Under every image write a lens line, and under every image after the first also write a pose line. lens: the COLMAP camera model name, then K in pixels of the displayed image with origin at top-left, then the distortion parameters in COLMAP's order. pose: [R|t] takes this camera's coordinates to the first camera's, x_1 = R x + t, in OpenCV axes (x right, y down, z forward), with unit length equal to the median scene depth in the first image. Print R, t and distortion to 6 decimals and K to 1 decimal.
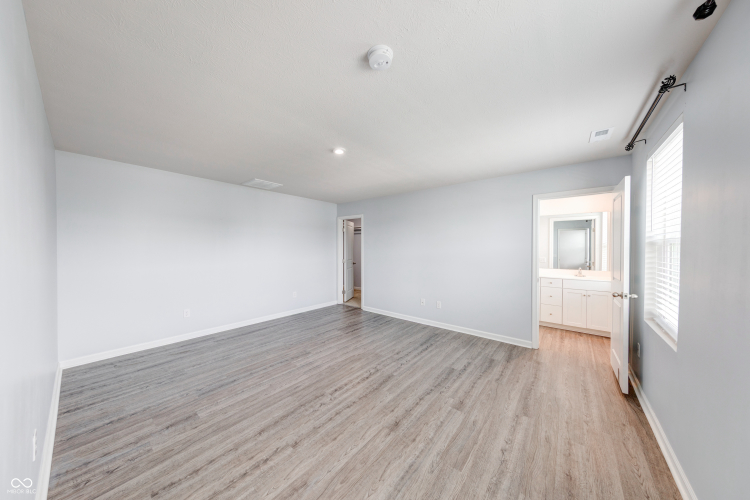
lens RADIAL K [[241.1, 0, 372.5], [0, 241.1, 250.2], [0, 0, 1]] dist [0.007985, -0.000150]
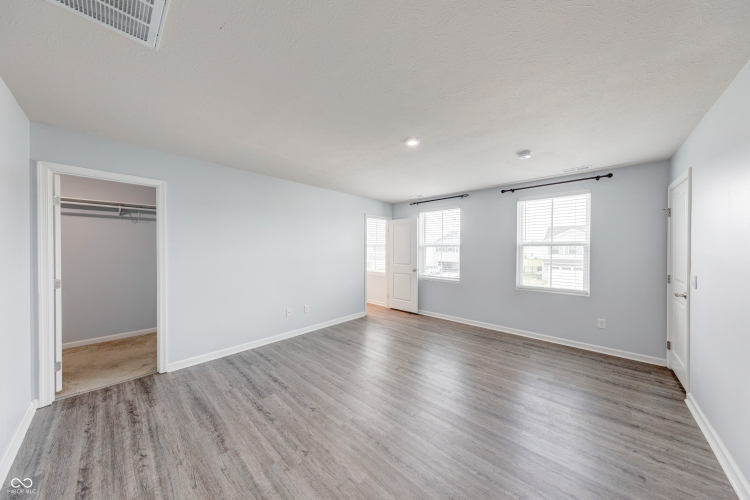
lens RADIAL K [[241.1, 0, 372.5], [0, 241.1, 250.2], [0, 0, 1]] dist [0.007985, -0.000150]
pose [[0.055777, -0.006707, 0.998421, -0.992610], [0.009010, 0.999940, 0.006214, -0.012402], [-0.998403, 0.008649, 0.055834, 1.038789]]
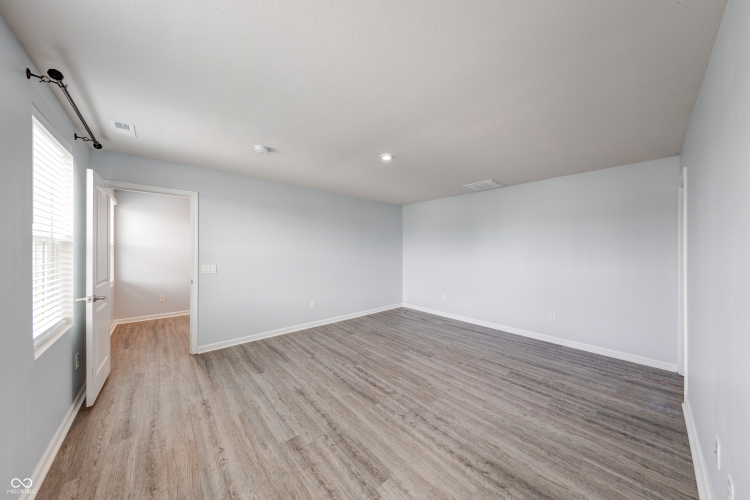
lens RADIAL K [[241.1, 0, 372.5], [0, 241.1, 250.2], [0, 0, 1]] dist [0.007985, -0.000150]
pose [[-0.159261, -0.000399, -0.987236, 0.850745], [-0.014157, 0.999898, 0.001880, -0.007349], [0.987135, 0.014276, -0.159251, 1.048547]]
